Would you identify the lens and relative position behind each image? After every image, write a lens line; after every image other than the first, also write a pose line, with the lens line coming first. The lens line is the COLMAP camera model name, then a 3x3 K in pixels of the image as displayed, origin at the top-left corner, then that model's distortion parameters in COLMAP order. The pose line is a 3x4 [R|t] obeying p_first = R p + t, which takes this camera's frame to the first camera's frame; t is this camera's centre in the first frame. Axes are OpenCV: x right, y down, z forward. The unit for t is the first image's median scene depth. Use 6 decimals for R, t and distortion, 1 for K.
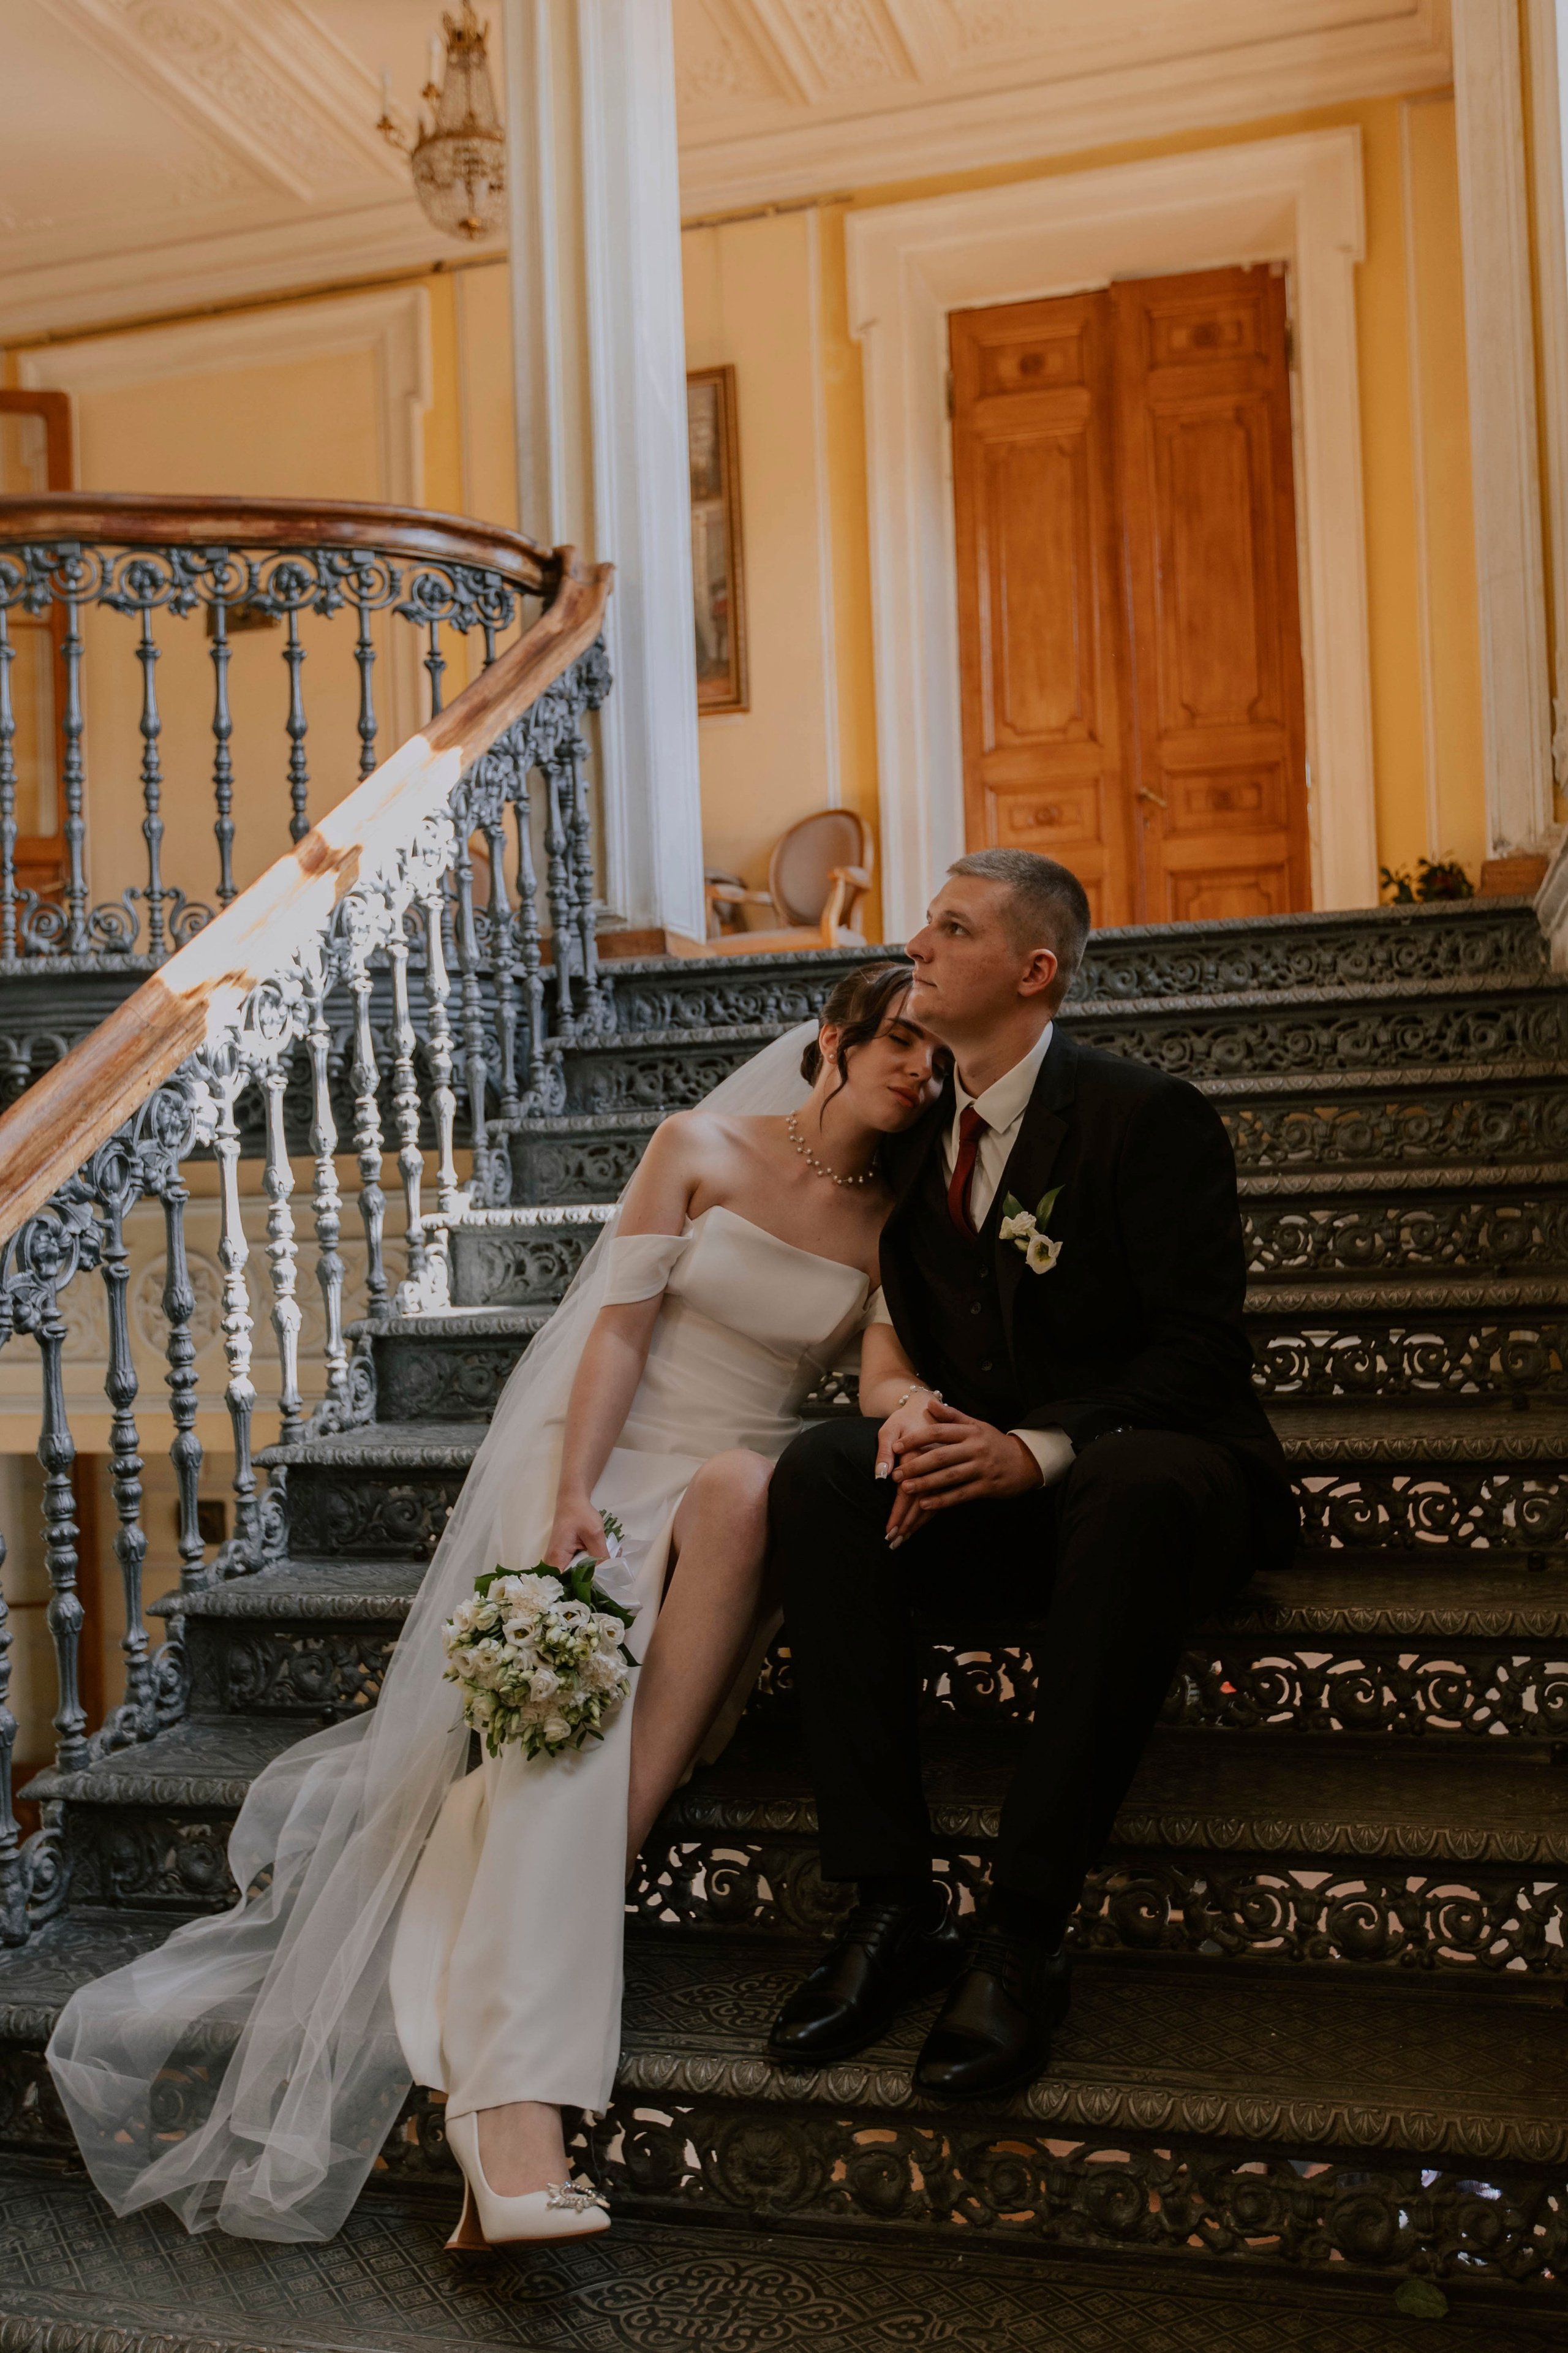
lens RADIAL K [[2047.6, 0, 784.0], [0, 2047.6, 1176.5], [0, 0, 1]] dist [-0.001839, -0.000951]
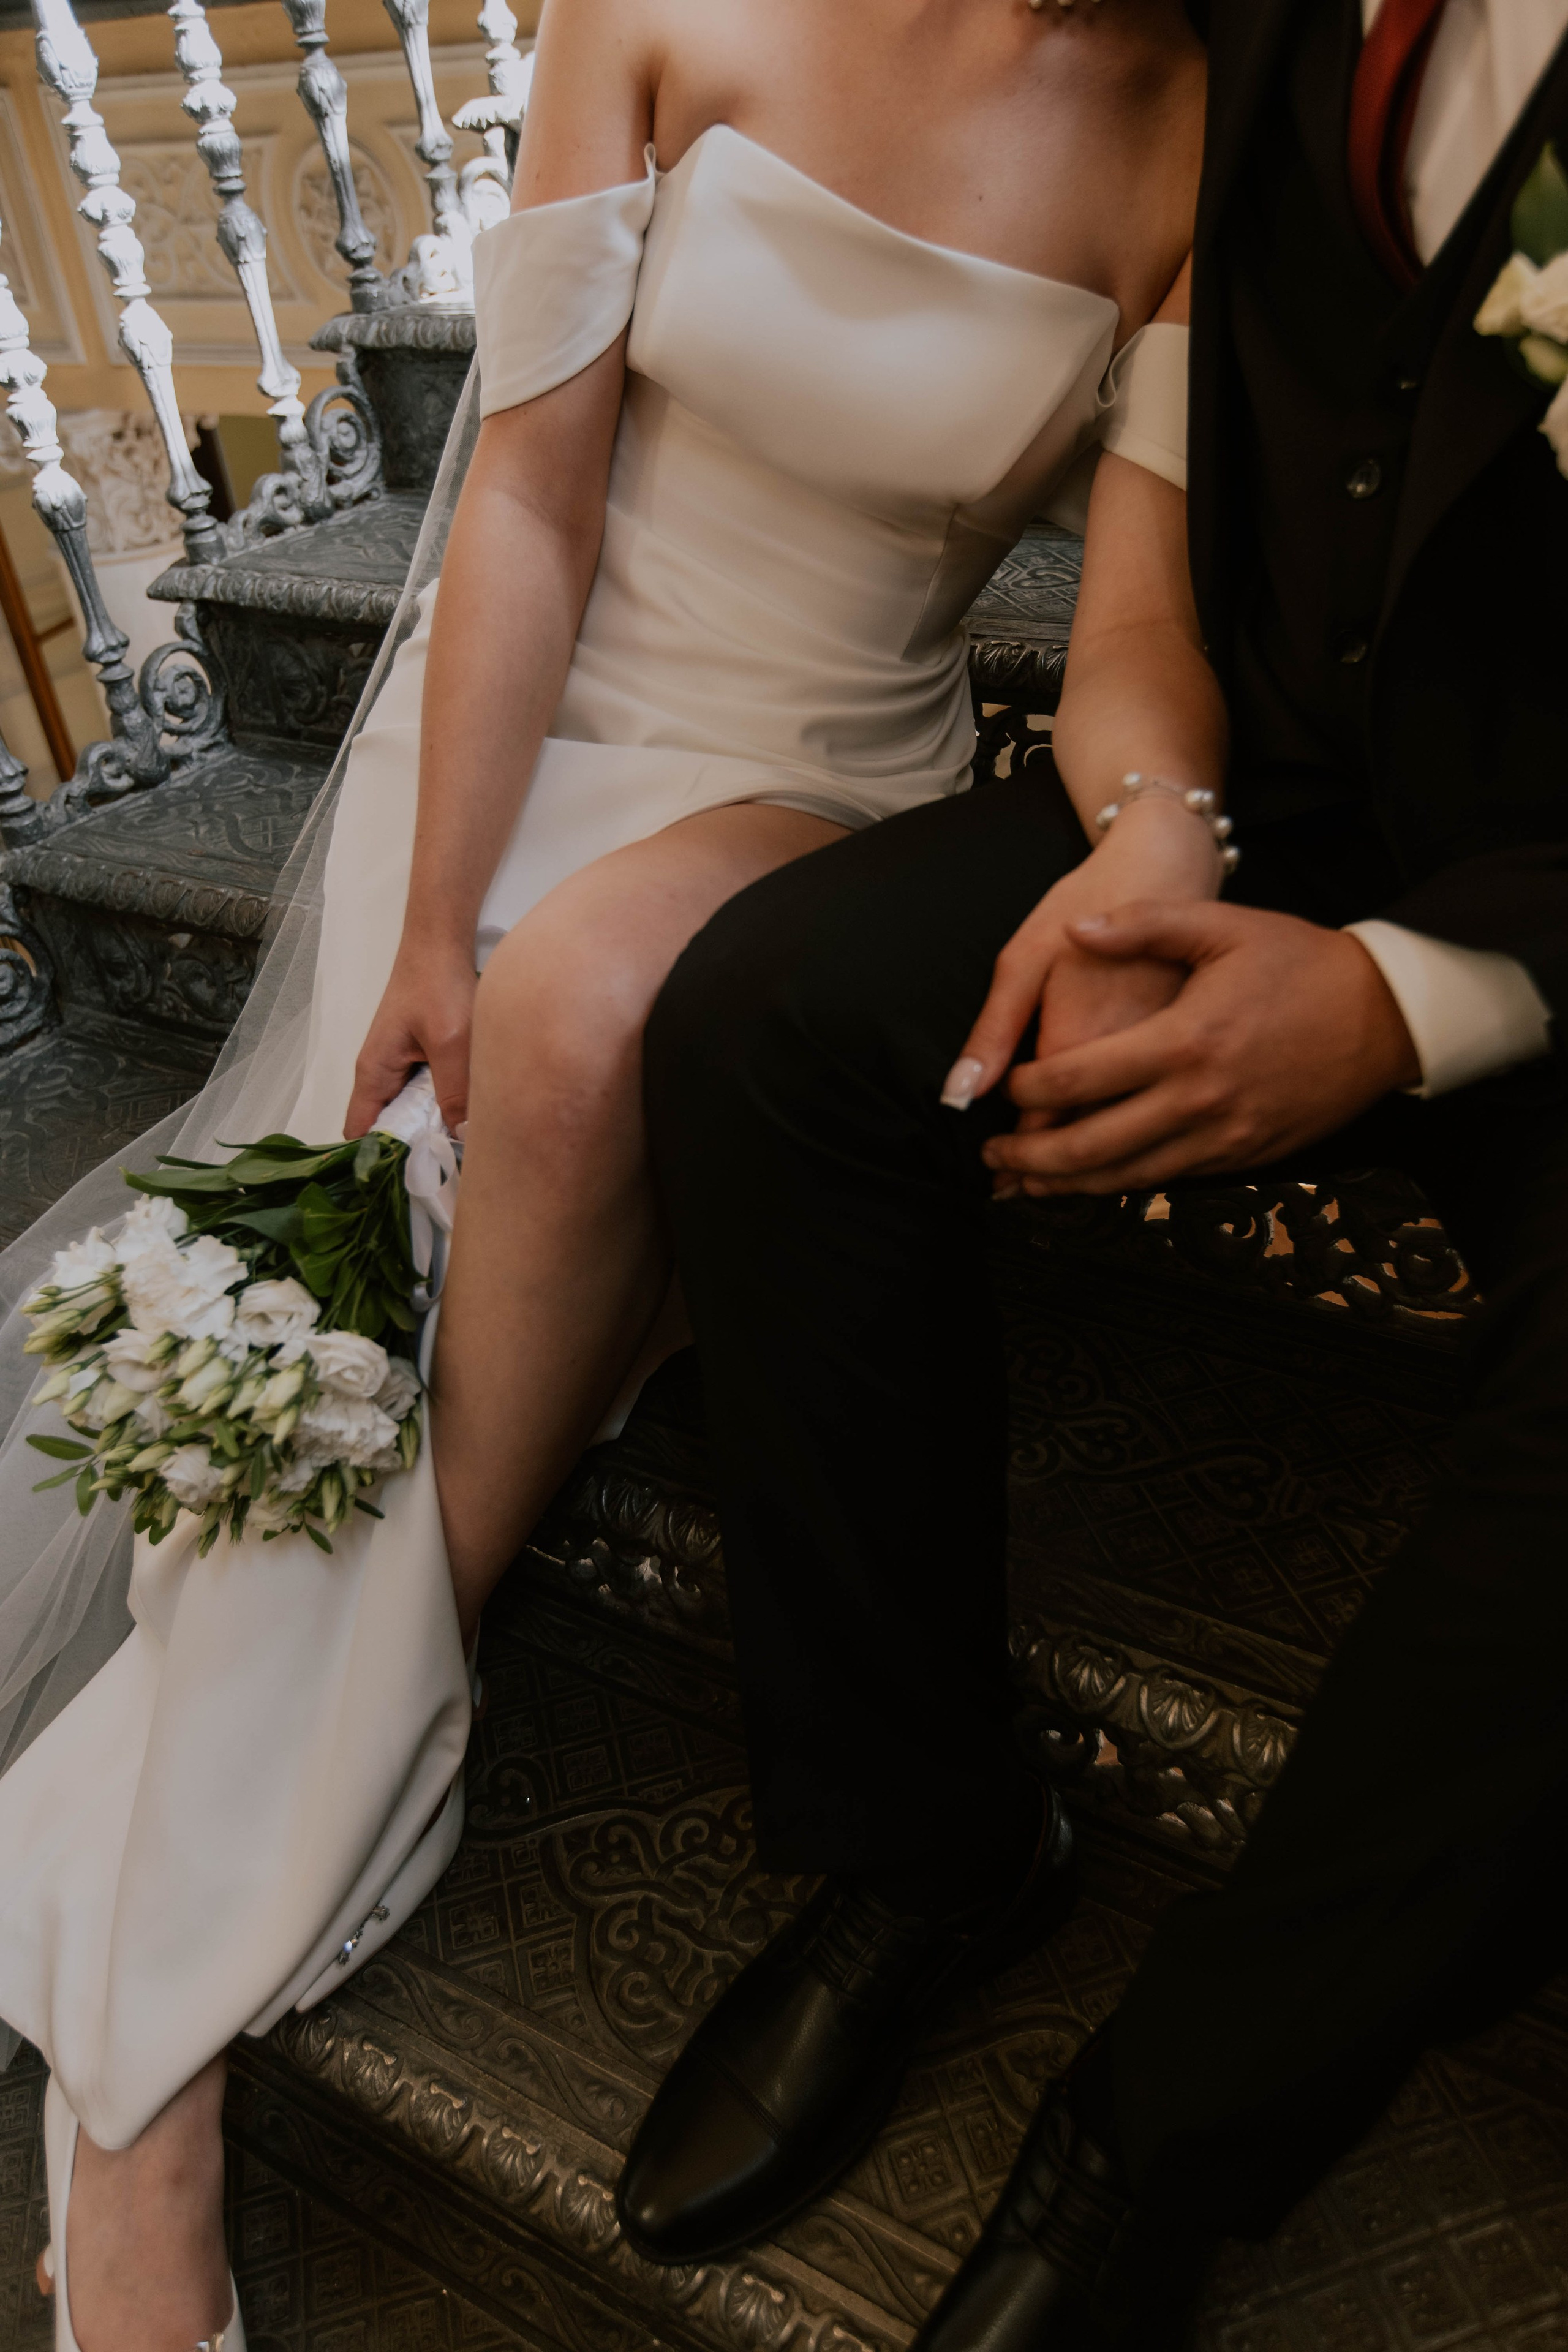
lens RADIAL K [[1554.9, 0, 784.0], [0, 1554.9, 1176.0], [0, 0, 1]] dist [-0.027877, 0.001321]
pose [[0.971972, 0.118042, -0.203315, 0.053431], [0.032585, 0.788824, 0.613755, -0.006502], [0.232828, -0.603178, 0.762868, 0.564088]]
